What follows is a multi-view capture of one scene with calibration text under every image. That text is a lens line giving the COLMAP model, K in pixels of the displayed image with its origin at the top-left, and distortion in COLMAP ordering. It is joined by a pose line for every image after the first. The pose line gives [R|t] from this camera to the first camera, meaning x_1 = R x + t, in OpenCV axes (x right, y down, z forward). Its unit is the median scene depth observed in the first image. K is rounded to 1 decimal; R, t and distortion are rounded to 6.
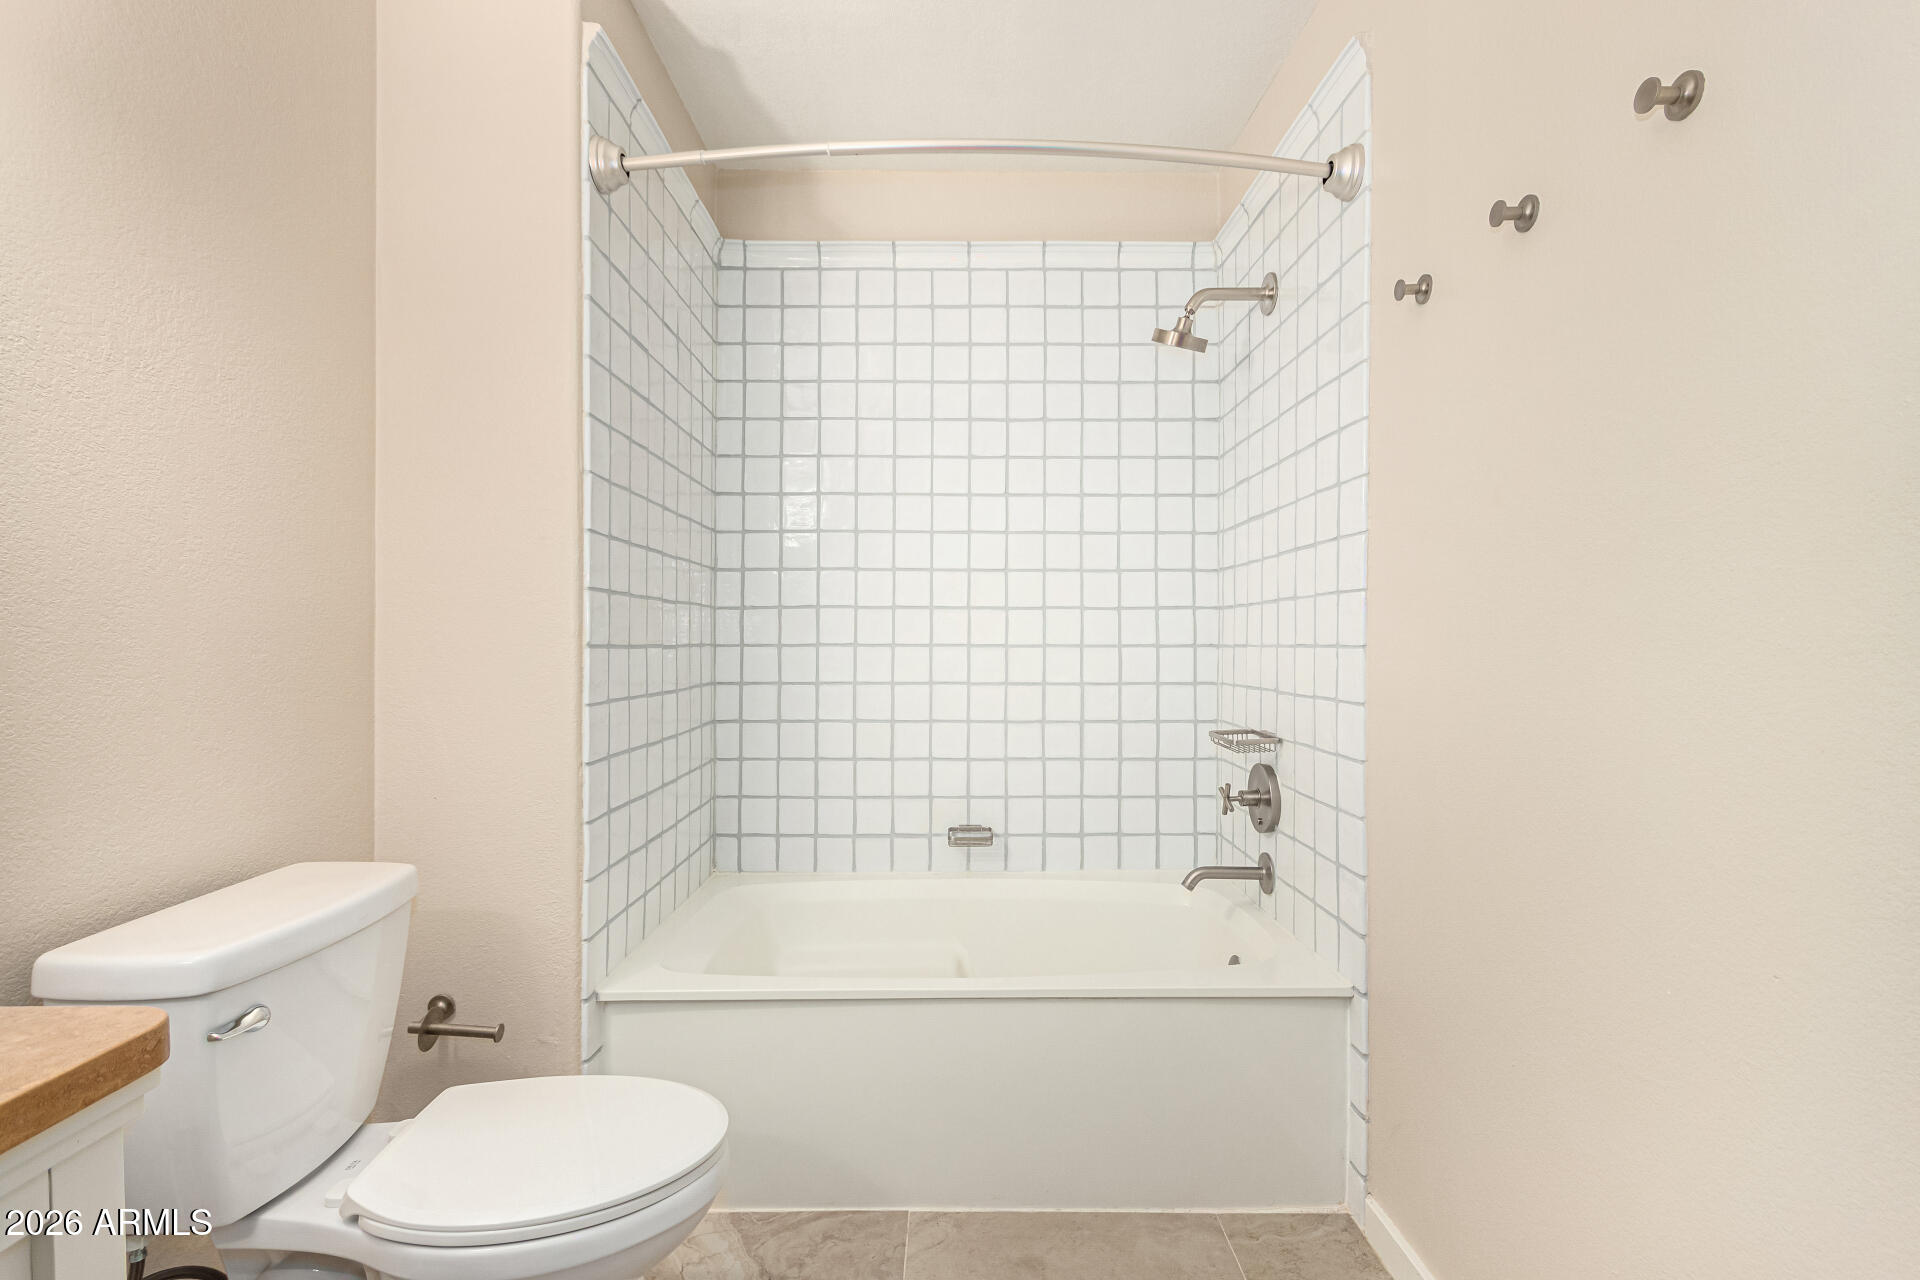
lens RADIAL K [[886.7, 0, 953.8], [0, 886.7, 628.1], [0, 0, 1]] dist [0.004116, -0.000453]
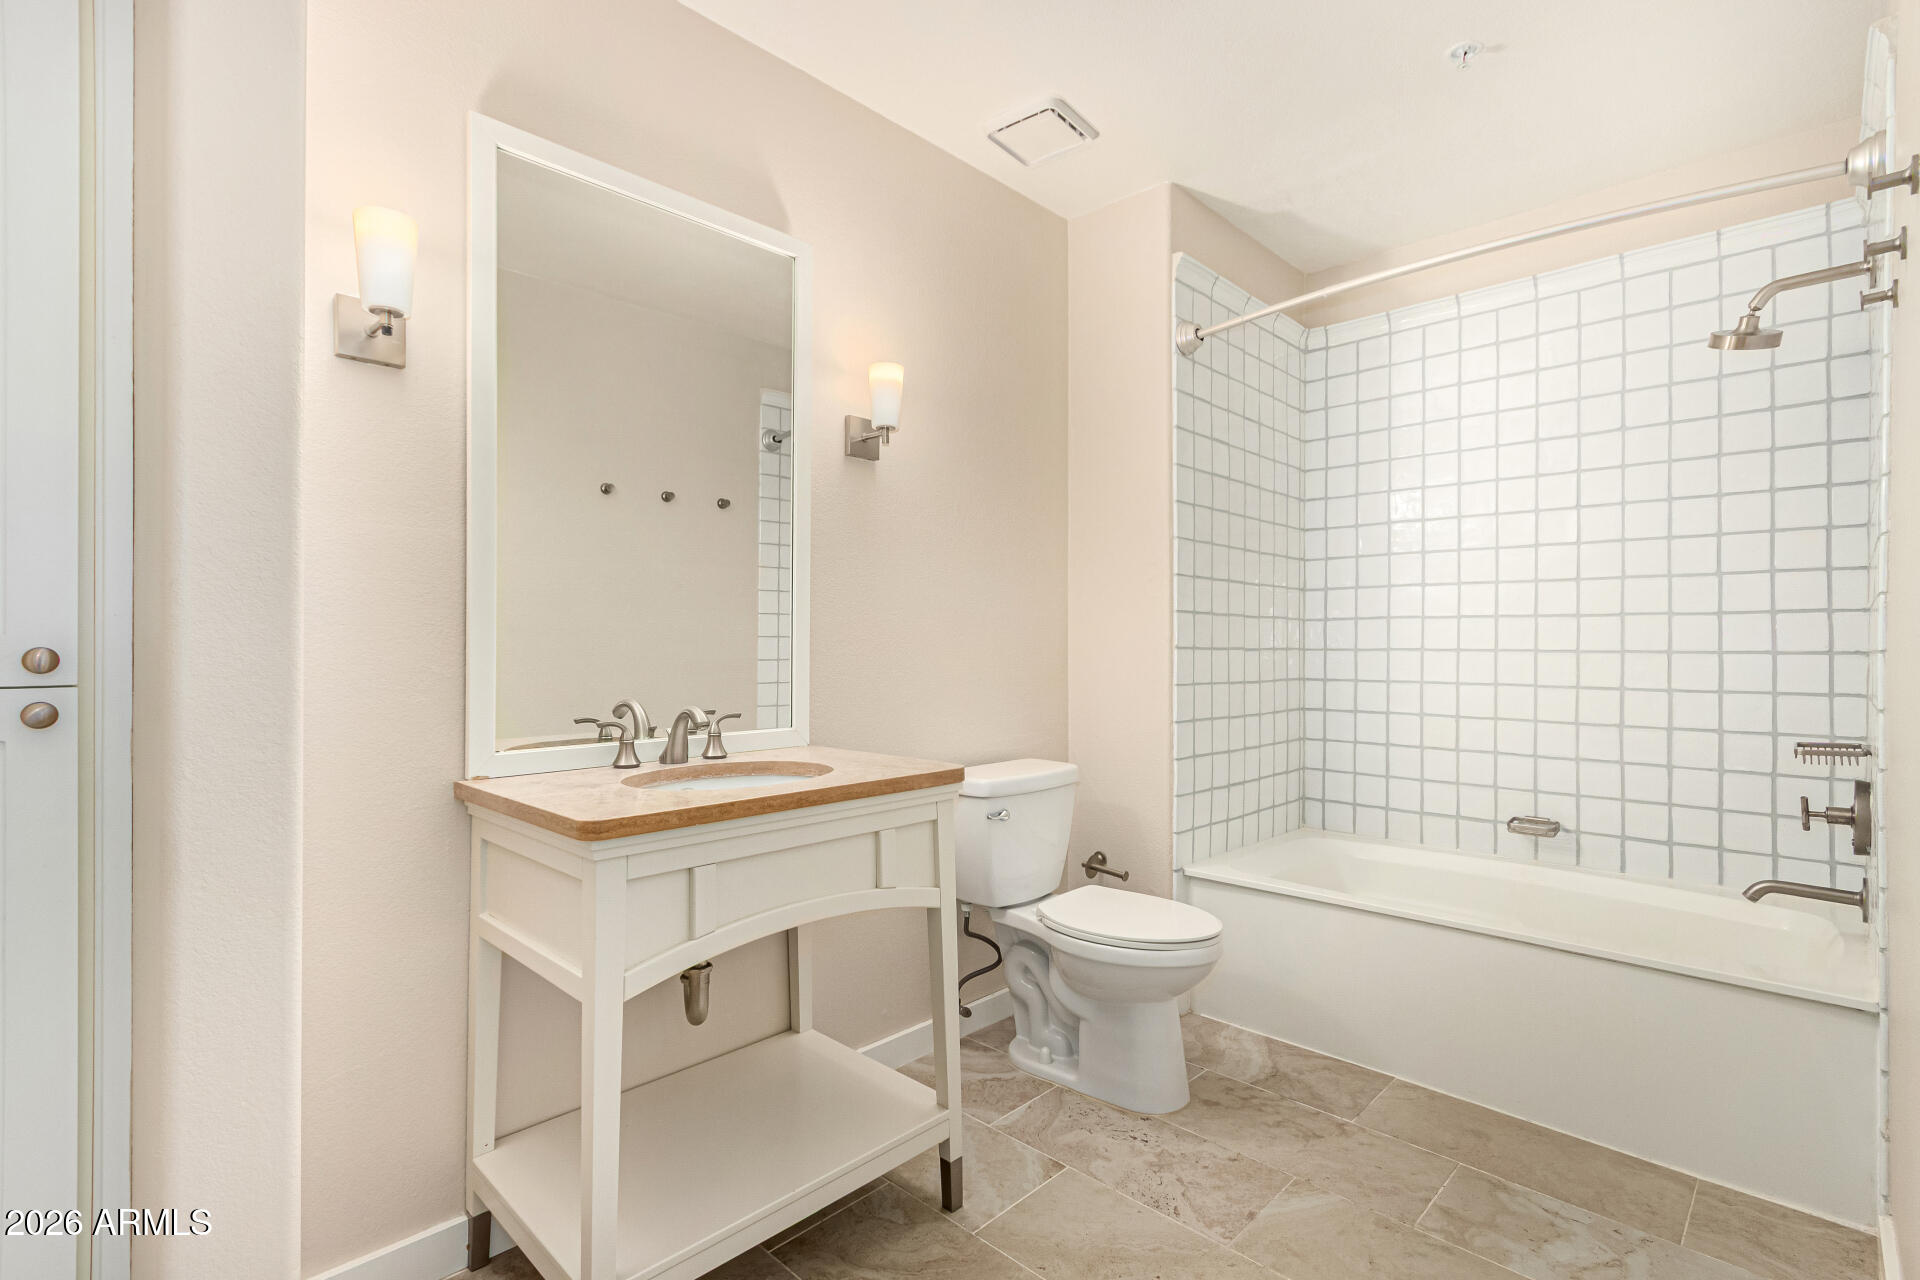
lens RADIAL K [[886.7, 0, 961.4], [0, 886.7, 639.5], [0, 0, 1]] dist [0.004116, -0.000453]
pose [[0.715504, -0.001537, -0.698607, 0.271908], [0.004639, 0.999986, 0.002550, -0.000145], [0.698594, -0.005065, 0.715501, -0.259483]]
